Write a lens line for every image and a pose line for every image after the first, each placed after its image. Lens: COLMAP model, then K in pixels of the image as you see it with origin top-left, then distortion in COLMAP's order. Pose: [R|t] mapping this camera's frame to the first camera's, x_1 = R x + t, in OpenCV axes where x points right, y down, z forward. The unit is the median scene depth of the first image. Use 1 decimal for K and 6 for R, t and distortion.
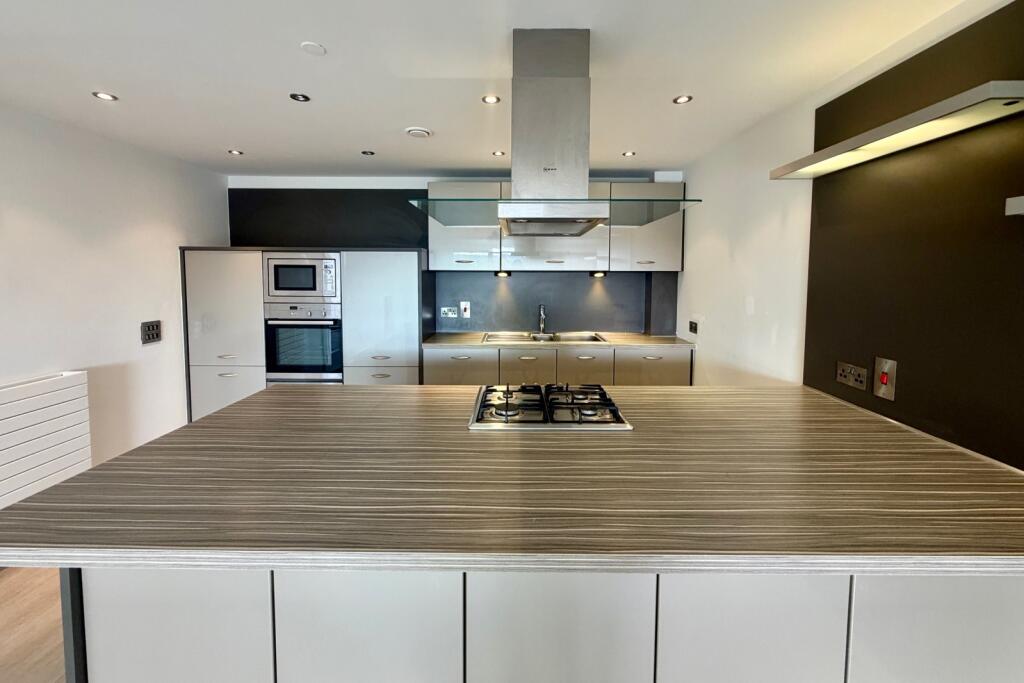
lens RADIAL K [[410.2, 0, 512.5], [0, 410.2, 297.2], [0, 0, 1]] dist [-0.001310, 0.000045]
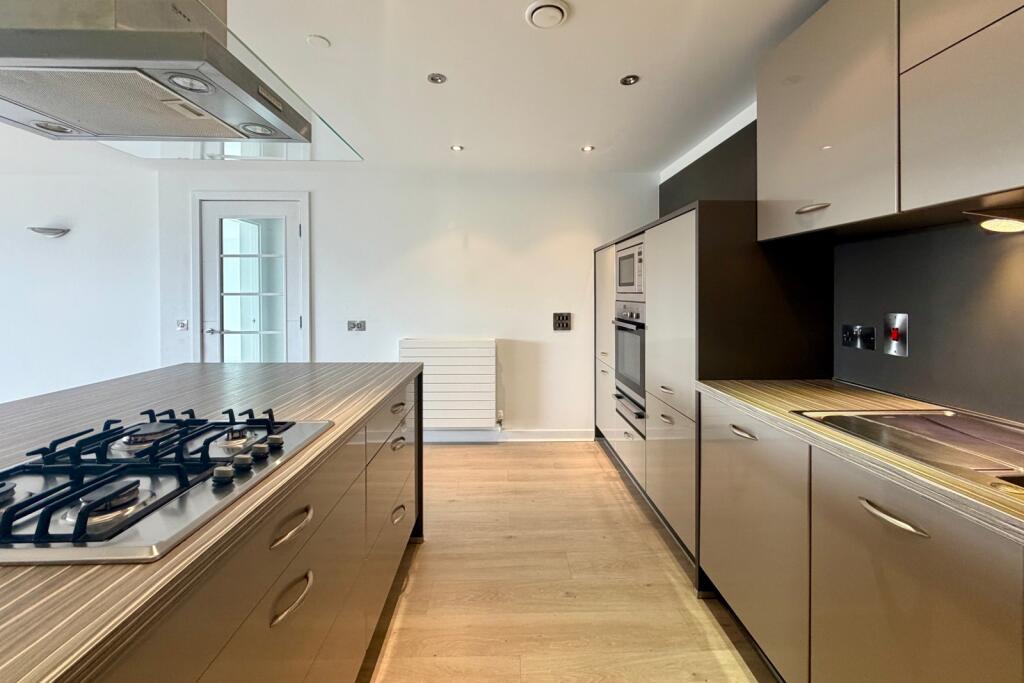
lens RADIAL K [[410.2, 0, 512.5], [0, 410.2, 297.2], [0, 0, 1]] dist [-0.001310, 0.000045]
pose [[0.036341, 0.002879, -0.999335, 0.296901], [-0.057018, 0.998373, 0.000802, 0.018558], [0.997712, 0.056951, 0.036446, 0.740211]]
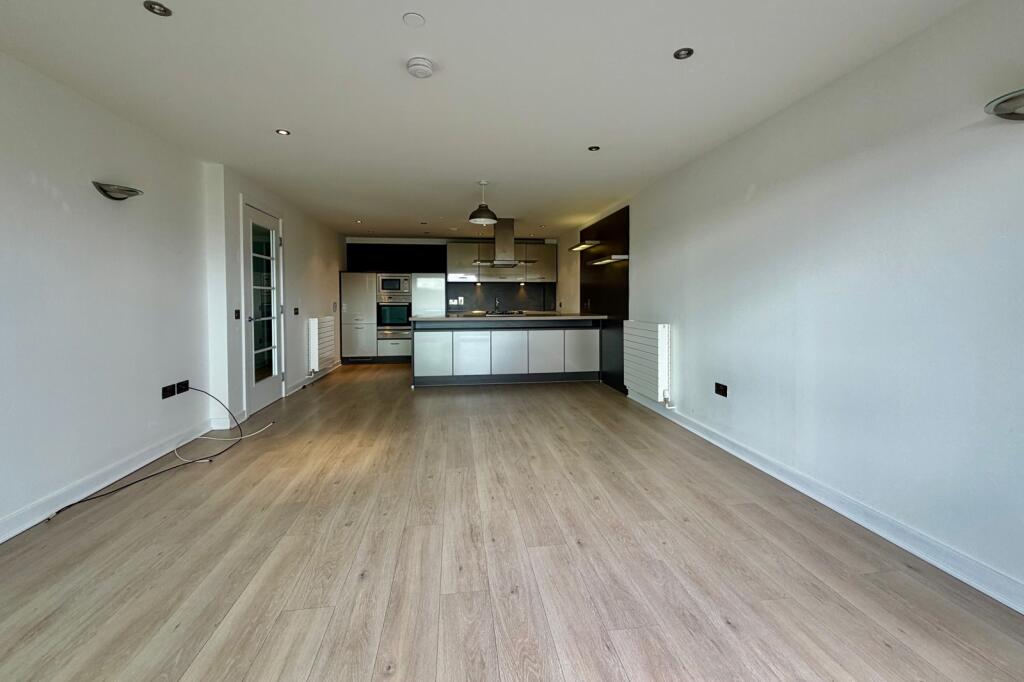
lens RADIAL K [[410.2, 0, 512.5], [0, 410.2, 296.7], [0, 0, 1]] dist [-0.001310, 0.000045]
pose [[0.990072, -0.005987, 0.140434, -0.177137], [0.015117, 0.997833, -0.064032, 0.178618], [-0.139747, 0.065519, 0.988017, -1.369693]]
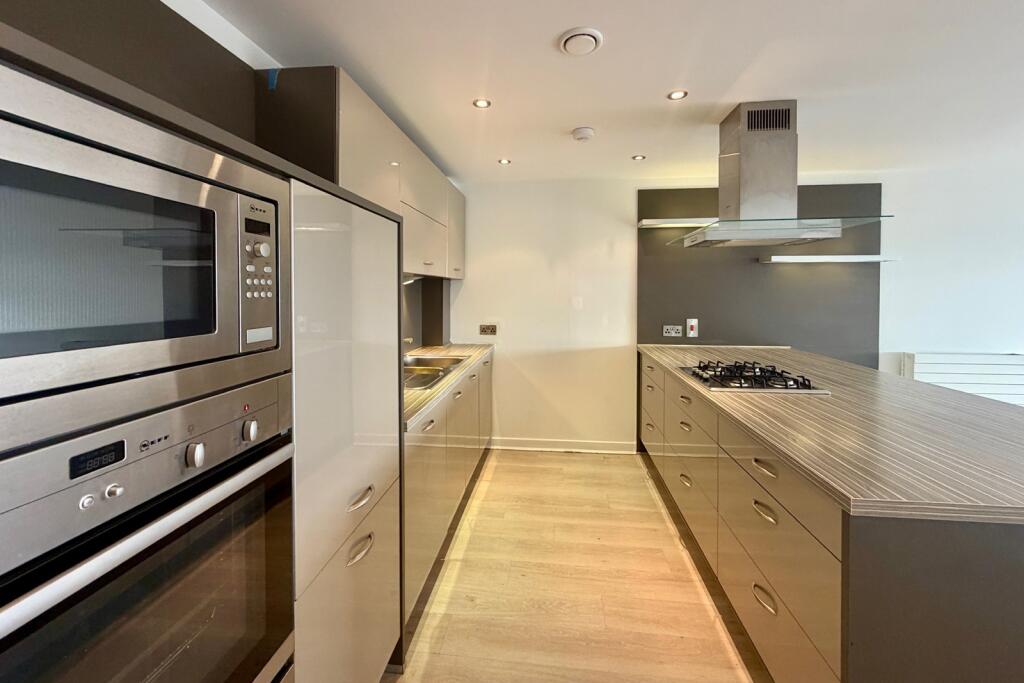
lens RADIAL K [[410.2, 0, 512.5], [0, 410.2, 297.2], [0, 0, 1]] dist [-0.001310, 0.000045]
pose [[0.103736, -0.022756, 0.994344, -0.668893], [0.059057, 0.998115, 0.016681, -0.029673], [-0.992850, 0.056992, 0.104885, 0.825754]]
